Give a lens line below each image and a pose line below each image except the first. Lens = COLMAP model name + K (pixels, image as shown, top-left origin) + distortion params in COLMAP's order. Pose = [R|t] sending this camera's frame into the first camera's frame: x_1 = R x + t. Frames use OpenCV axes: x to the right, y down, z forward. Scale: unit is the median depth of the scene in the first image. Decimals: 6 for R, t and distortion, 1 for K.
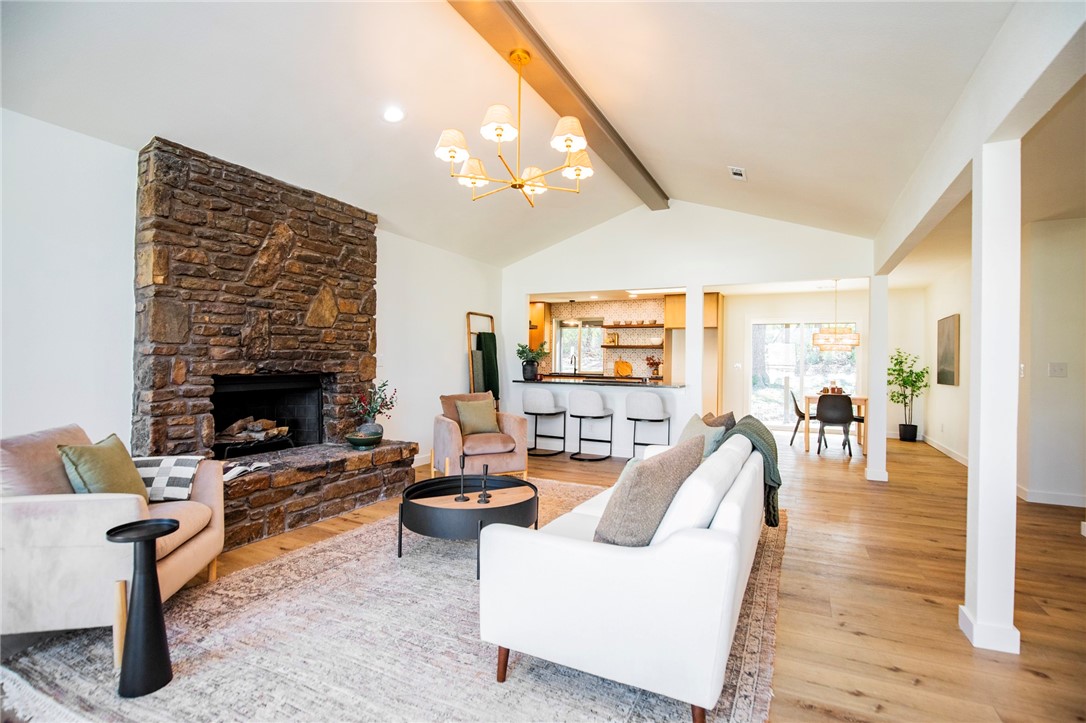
lens RADIAL K [[502.5, 0, 551.8], [0, 502.5, 359.8], [0, 0, 1]] dist [-0.036472, 0.008332]
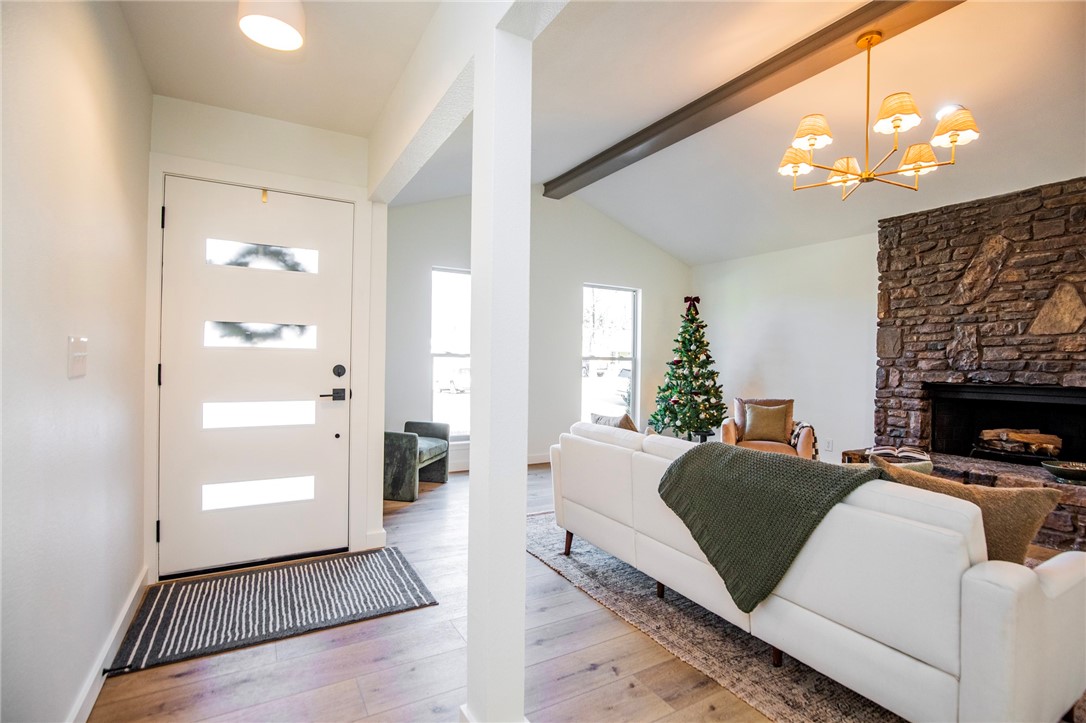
lens RADIAL K [[502.5, 0, 551.8], [0, 502.5, 359.8], [0, 0, 1]] dist [-0.036472, 0.008332]
pose [[-0.544679, -0.023825, -0.838306, 0.728589], [-0.020378, 0.999677, -0.015171, 0.010255], [0.838397, 0.008819, -0.544989, 0.723477]]
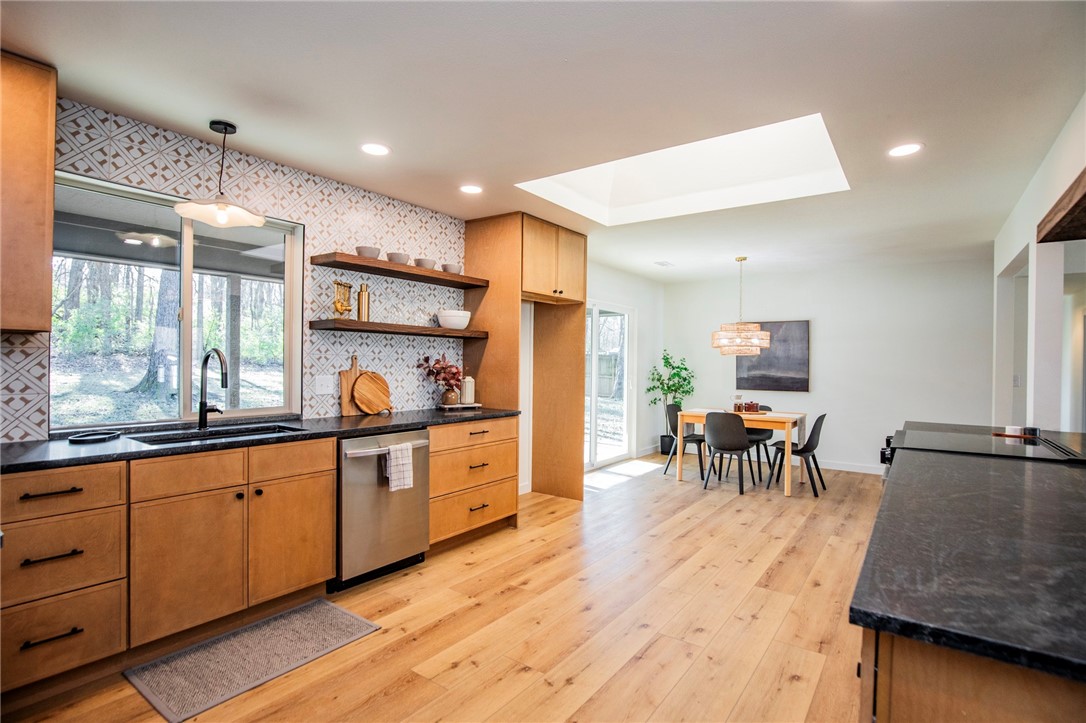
lens RADIAL K [[520.8, 0, 553.0], [0, 520.8, 364.0], [0, 0, 1]] dist [-0.029238, -0.000332]
pose [[0.160149, -0.018372, 0.986922, -0.445293], [-0.018205, 0.999602, 0.021563, -0.027987], [-0.986925, -0.021420, 0.159751, 2.023244]]
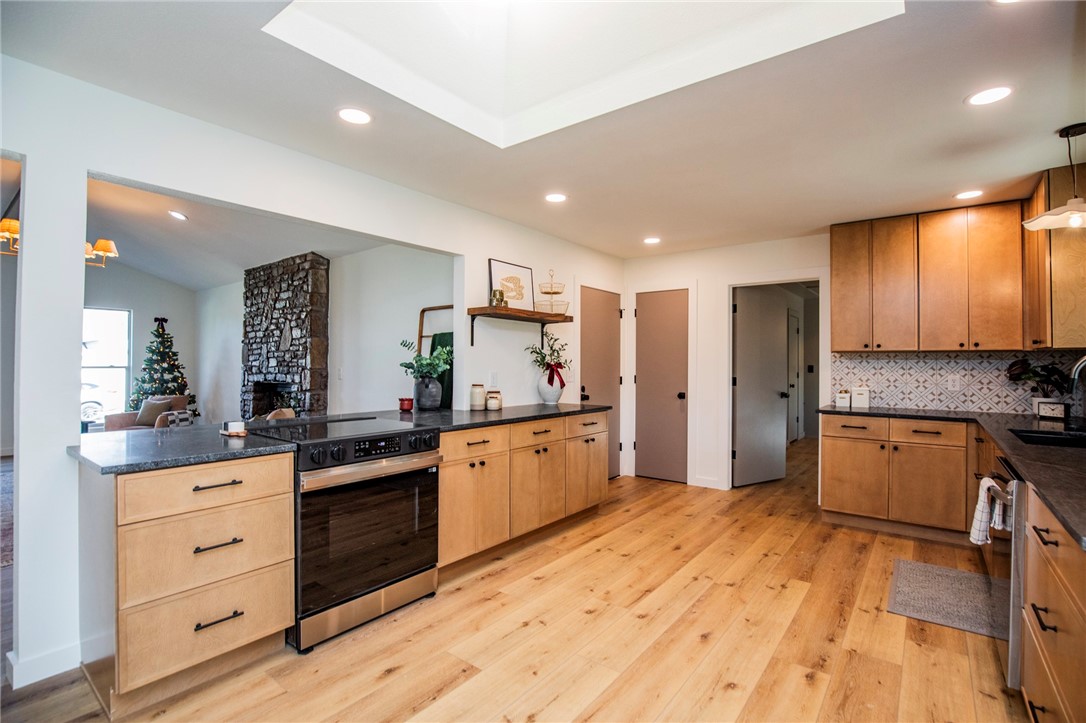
lens RADIAL K [[502.5, 0, 551.8], [0, 502.5, 359.8], [0, 0, 1]] dist [-0.036472, 0.008332]
pose [[-0.190628, -0.025600, -0.981329, 0.788100], [-0.001288, 0.999666, -0.025829, -0.003275], [0.981662, -0.003659, -0.190597, 2.016220]]
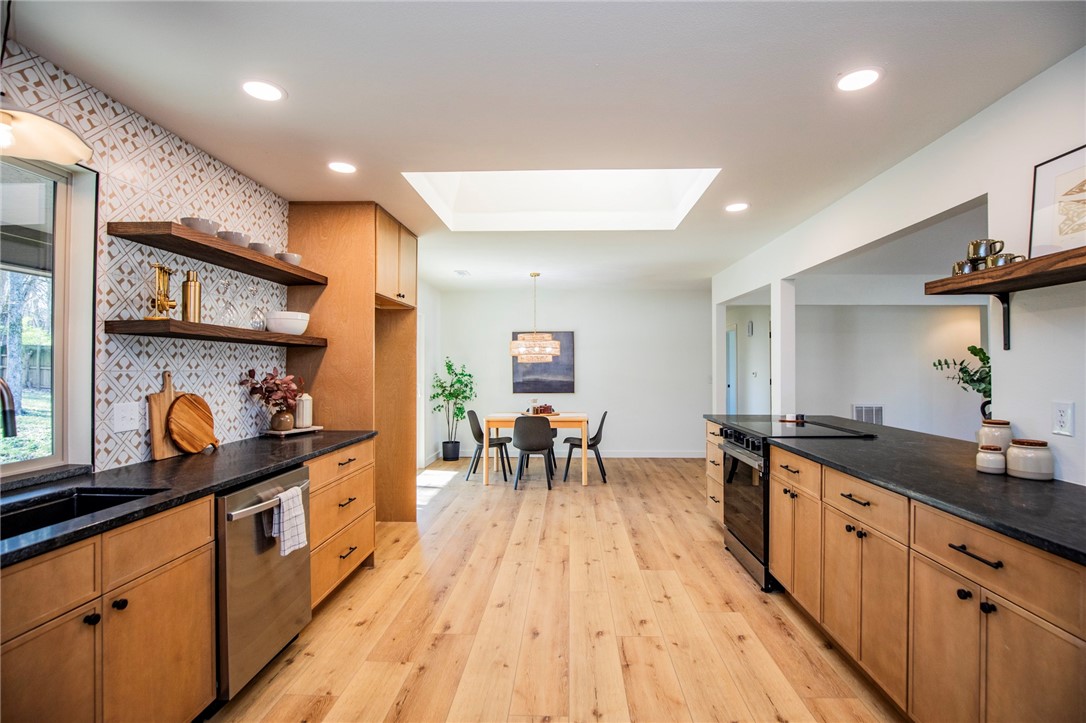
lens RADIAL K [[502.5, 0, 551.8], [0, 502.5, 359.8], [0, 0, 1]] dist [-0.036472, 0.008332]
pose [[-0.412300, -0.003730, 0.911040, -0.353312], [-0.013796, 0.999903, -0.002150, -0.035826], [-0.910944, -0.013455, -0.412311, 2.311581]]
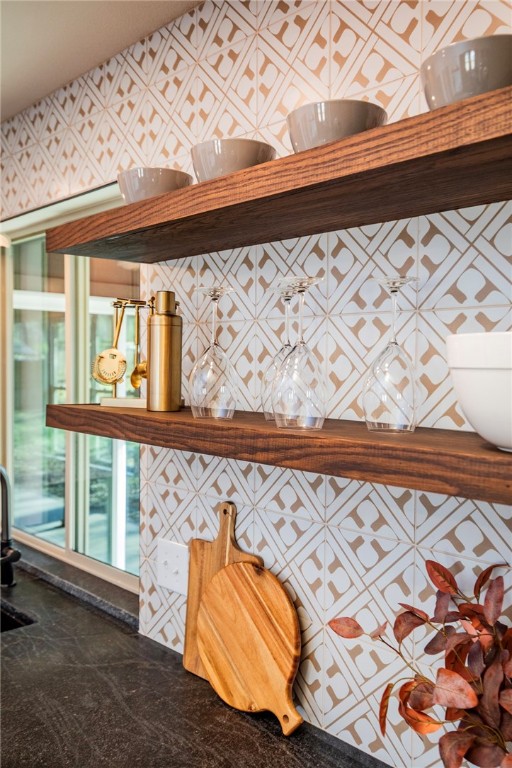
lens RADIAL K [[694.6, 0, 256.0], [0, 694.6, 384.0], [0, 0, 1]] dist [0.002598, 0.000154]
pose [[0.940820, -0.000299, -0.338906, 0.482047], [0.018264, 0.998591, 0.049821, -0.100084], [0.338413, -0.053062, 0.939500, 2.135109]]
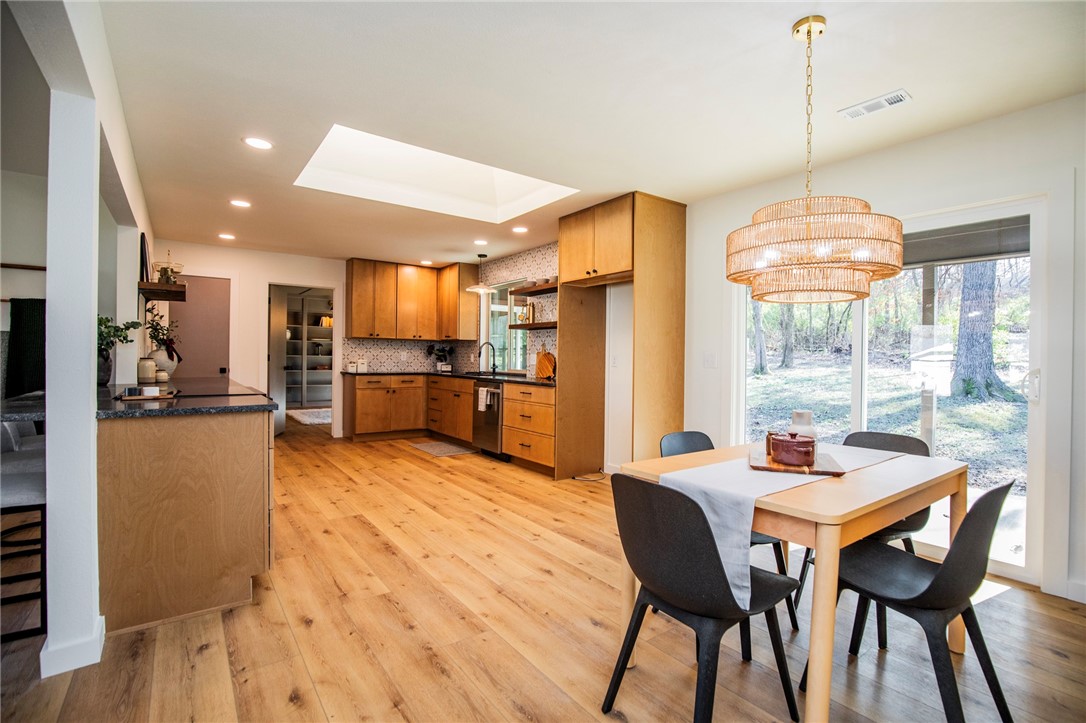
lens RADIAL K [[502.5, 0, 551.8], [0, 502.5, 359.8], [0, 0, 1]] dist [-0.036472, 0.008332]
pose [[0.892571, -0.003726, -0.450892, 0.996919], [0.006677, 0.999965, 0.004953, 0.022378], [0.450858, -0.007432, 0.892565, 1.229326]]
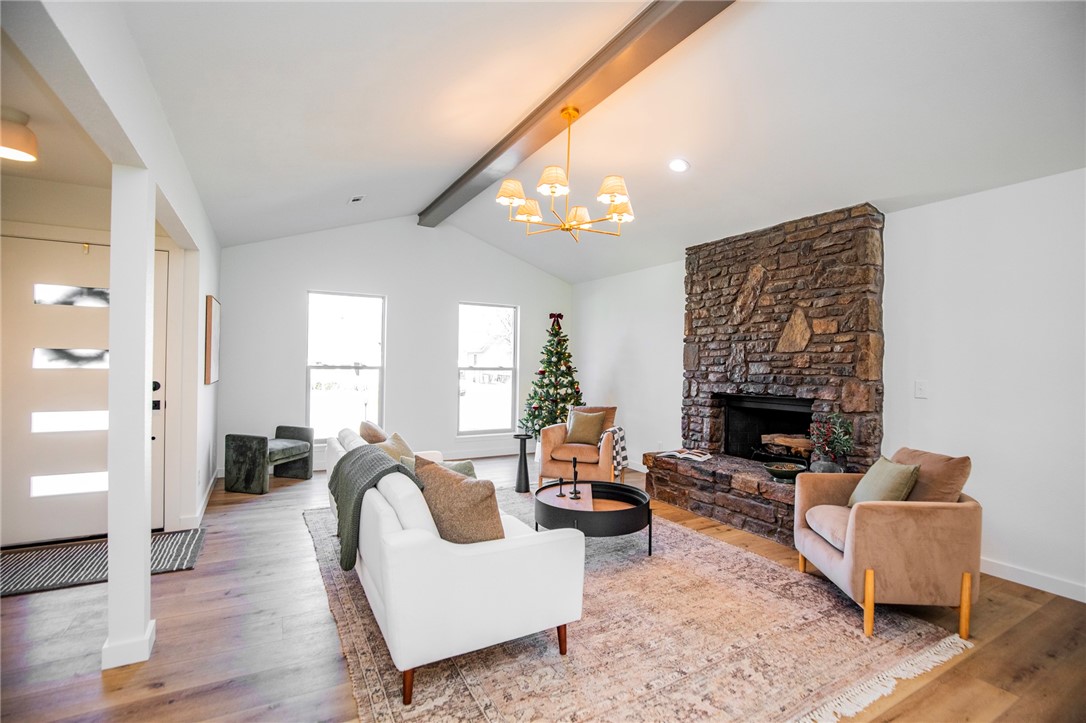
lens RADIAL K [[495.3, 0, 550.6], [0, 495.3, 361.6], [0, 0, 1]] dist [-0.035549, 0.007384]
pose [[-0.555041, -0.023624, -0.831488, 0.626235], [-0.018734, 0.999698, -0.015897, -0.021725], [0.831612, 0.006754, -0.555316, 1.140852]]
